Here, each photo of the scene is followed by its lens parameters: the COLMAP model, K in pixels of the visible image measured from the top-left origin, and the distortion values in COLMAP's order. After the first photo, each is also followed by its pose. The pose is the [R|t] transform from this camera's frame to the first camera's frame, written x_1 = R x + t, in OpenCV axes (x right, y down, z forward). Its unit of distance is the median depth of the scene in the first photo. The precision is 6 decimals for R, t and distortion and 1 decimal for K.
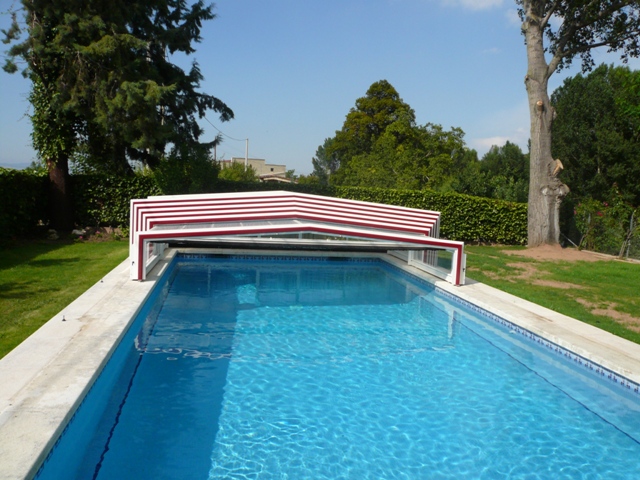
lens RADIAL K [[534.9, 0, 318.3], [0, 534.9, 239.0], [0, 0, 1]] dist [-0.112670, 0.084166]
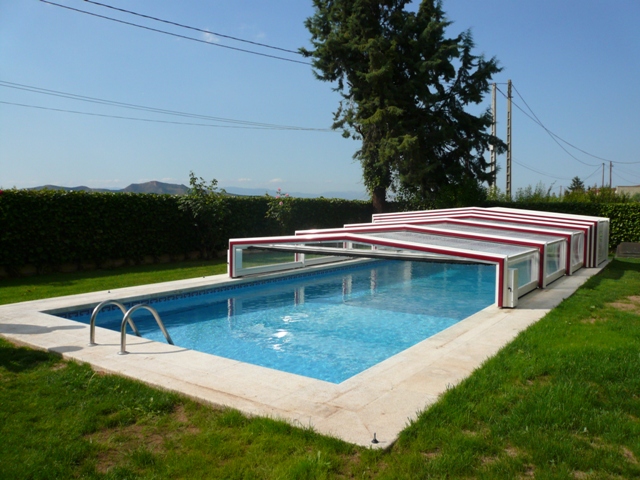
lens RADIAL K [[534.9, 0, 324.0], [0, 534.9, 239.4], [0, 0, 1]] dist [-0.112670, 0.084166]
pose [[0.708591, 0.003274, -0.705612, 0.379255], [-0.043947, 0.998253, -0.039501, 0.039384], [0.704250, 0.059000, 0.707497, -0.131477]]
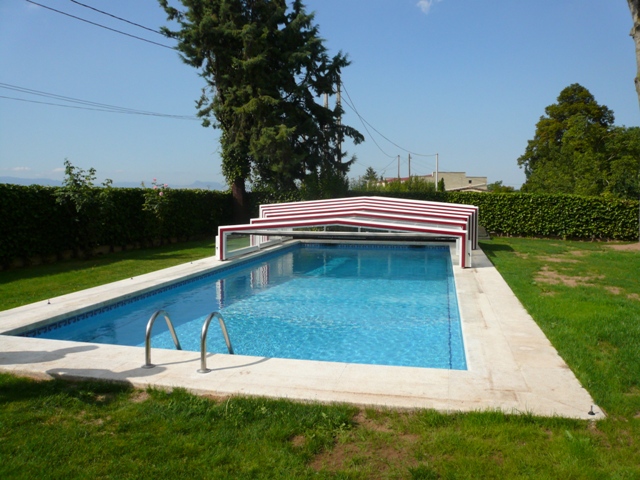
lens RADIAL K [[534.9, 0, 318.3], [0, 534.9, 241.7], [0, 0, 1]] dist [-0.112670, 0.084166]
pose [[0.915313, -0.012205, -0.402559, 0.247259], [0.002662, 0.999702, -0.024256, 0.040749], [0.402735, 0.021130, 0.915073, -0.208915]]
